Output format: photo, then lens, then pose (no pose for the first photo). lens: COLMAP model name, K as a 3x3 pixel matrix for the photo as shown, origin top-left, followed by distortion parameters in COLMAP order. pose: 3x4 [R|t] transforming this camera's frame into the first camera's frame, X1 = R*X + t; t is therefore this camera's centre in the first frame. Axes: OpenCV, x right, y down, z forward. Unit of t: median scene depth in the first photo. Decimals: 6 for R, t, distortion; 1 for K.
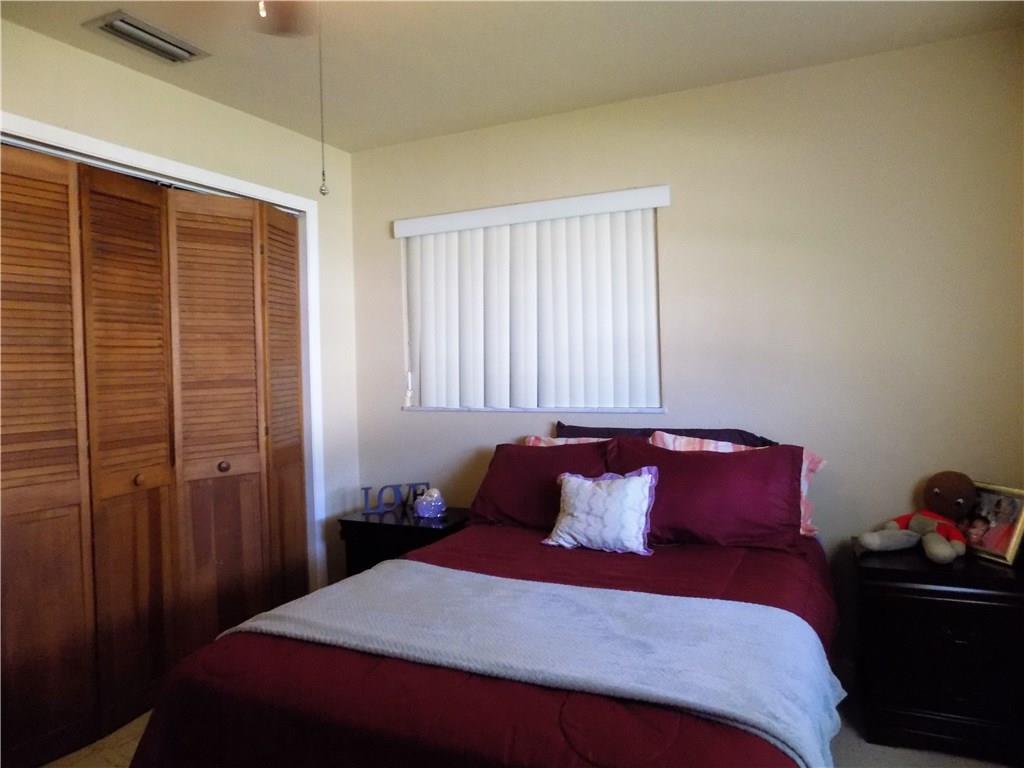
lens RADIAL K [[679.0, 0, 513.6], [0, 679.0, 372.3], [0, 0, 1]] dist [-0.050287, 0.003803]
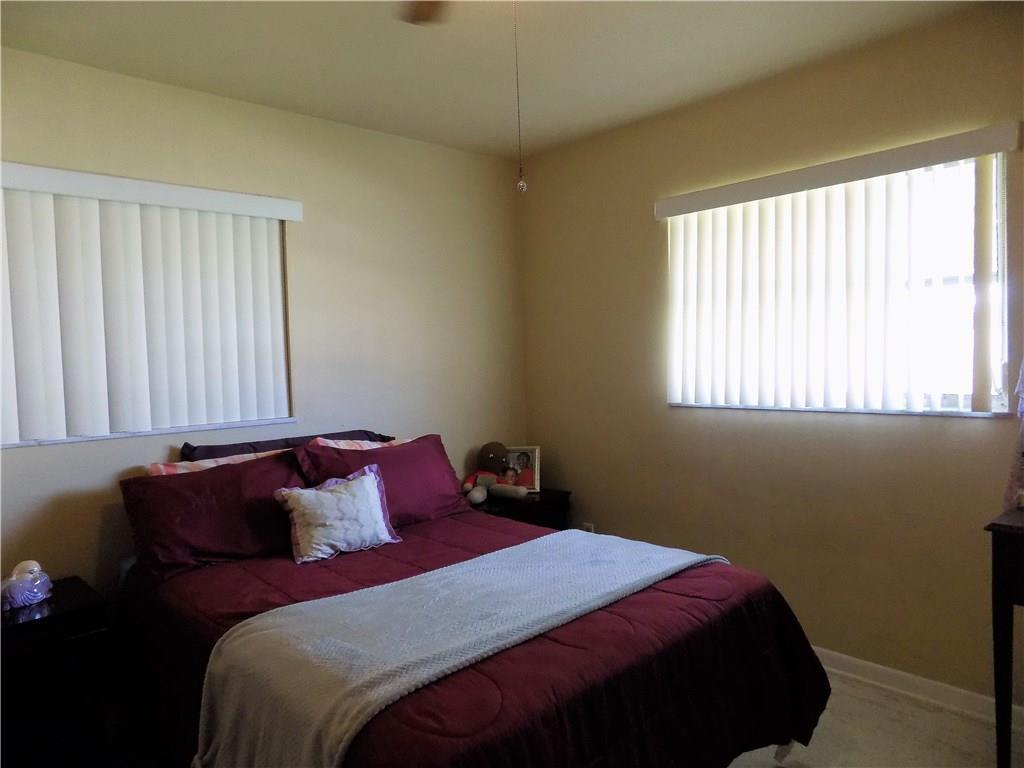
lens RADIAL K [[679.0, 0, 513.6], [0, 679.0, 372.3], [0, 0, 1]] dist [-0.050287, 0.003803]
pose [[0.381551, -0.009003, 0.924304, -0.565634], [0.037897, 0.999264, -0.005910, 0.003998], [-0.923571, 0.037284, 0.381612, 0.288967]]
